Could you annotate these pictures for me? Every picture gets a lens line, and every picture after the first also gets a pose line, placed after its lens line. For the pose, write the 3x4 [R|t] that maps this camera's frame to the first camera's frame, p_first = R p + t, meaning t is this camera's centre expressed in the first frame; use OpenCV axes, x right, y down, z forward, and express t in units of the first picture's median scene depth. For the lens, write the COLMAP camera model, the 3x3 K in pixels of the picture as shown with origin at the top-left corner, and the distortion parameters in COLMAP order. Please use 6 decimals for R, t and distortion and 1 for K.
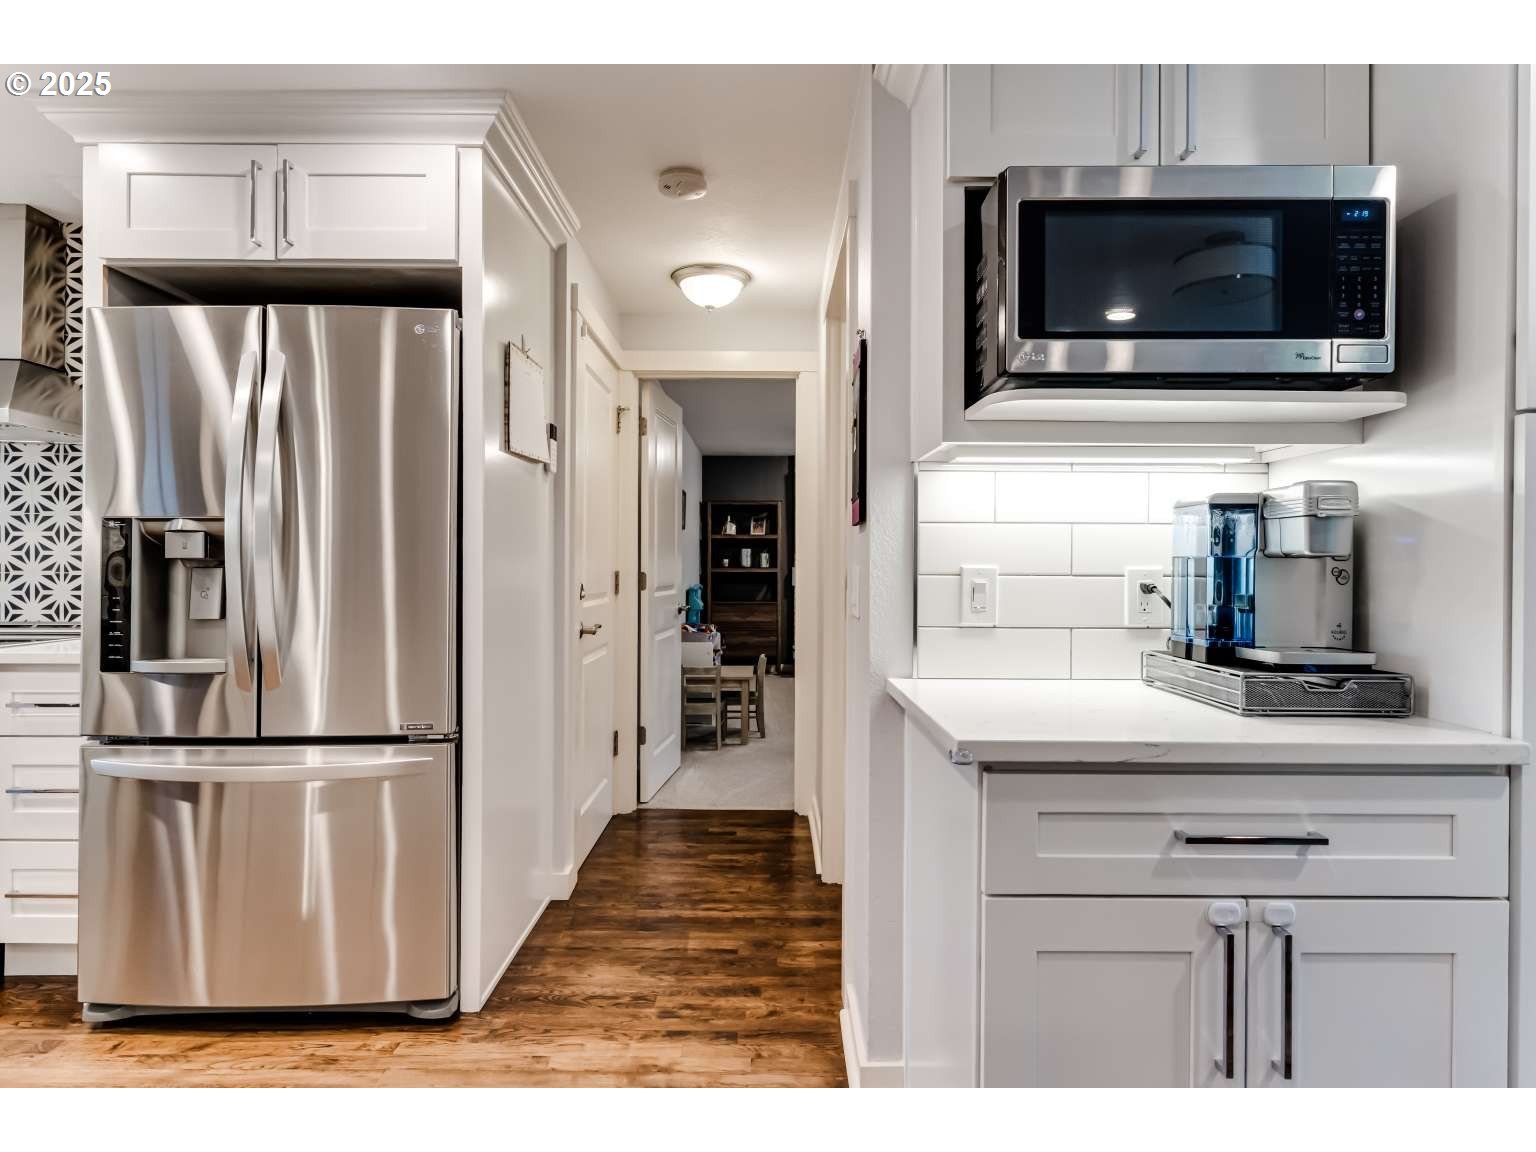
lens RADIAL K [[705.7, 0, 749.8], [0, 705.7, 568.5], [0, 0, 1]] dist [-0.001307, 0.000792]
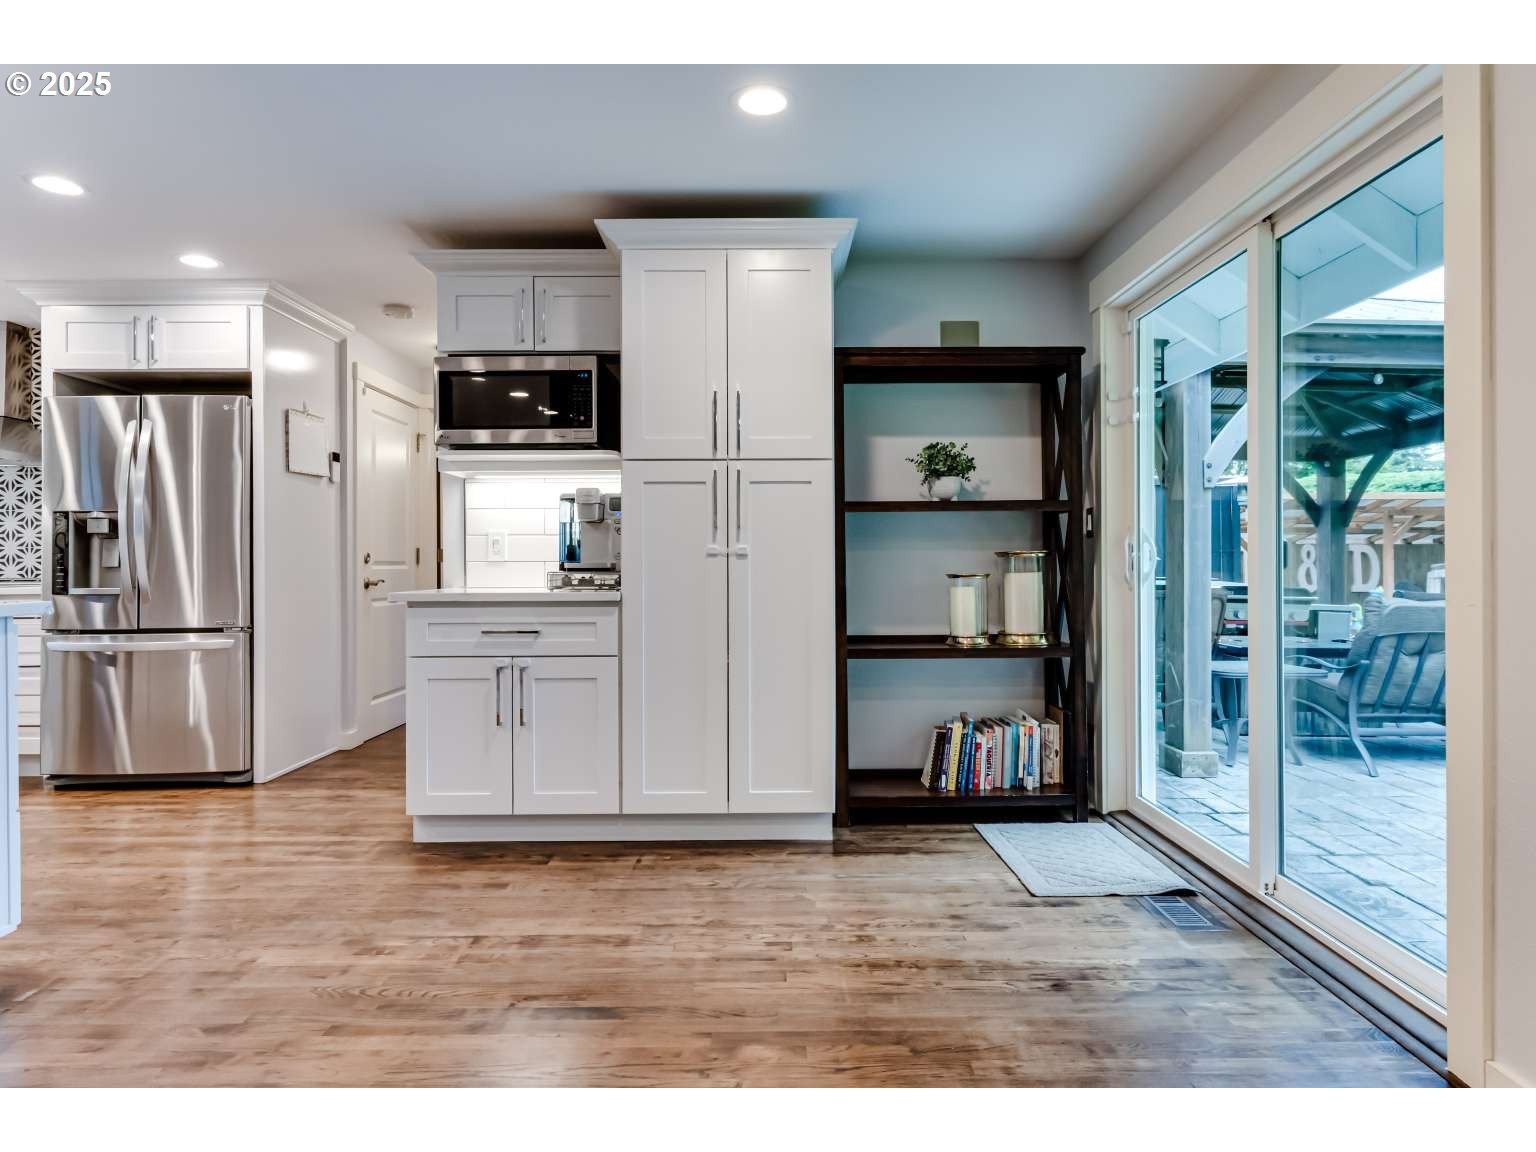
lens RADIAL K [[769.6, 0, 773.7], [0, 769.6, 565.0], [0, 0, 1]] dist [0.002621, -0.000116]
pose [[0.999947, -0.010280, 0.000857, 0.708689], [0.010285, 0.999929, -0.006009, 0.073458], [-0.000795, 0.006017, 0.999982, -0.748802]]
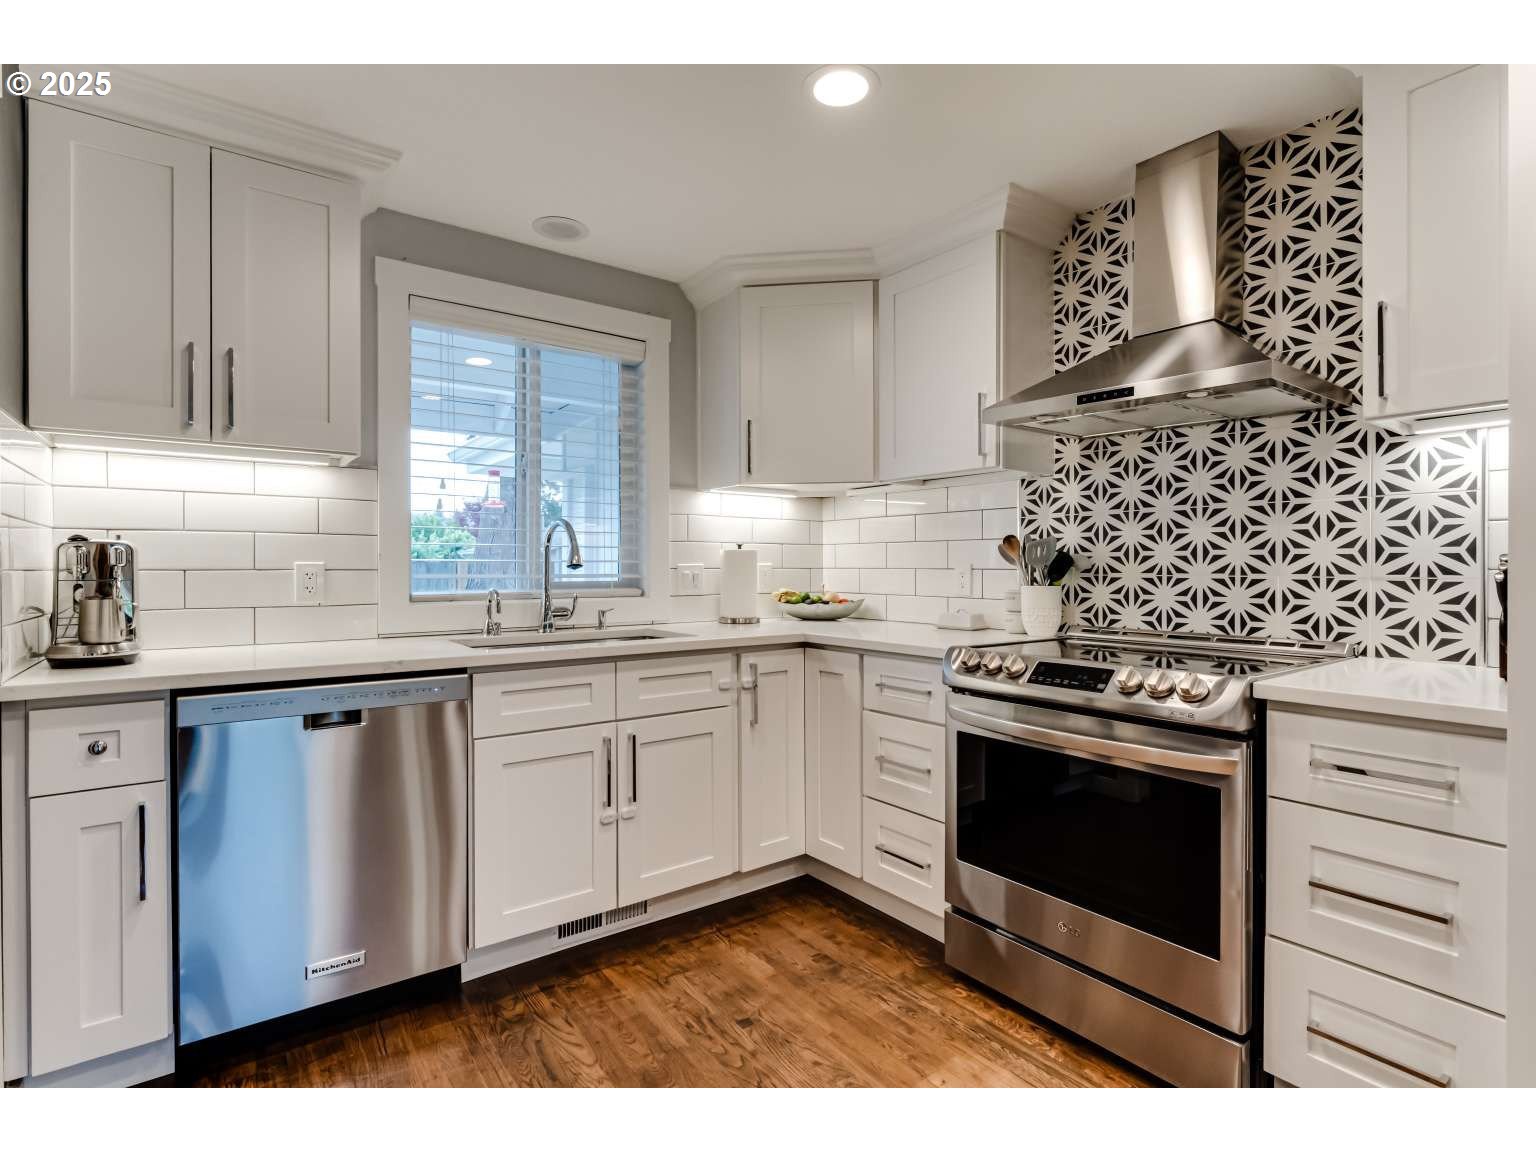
lens RADIAL K [[754.4, 0, 768.0], [0, 754.4, 576.0], [0, 0, 1]] dist [0.002840, 0.000777]
pose [[0.615596, 0.006535, -0.788035, -0.619340], [-0.000172, 0.999967, 0.008159, -0.001240], [0.788062, -0.004887, 0.615576, 0.021049]]
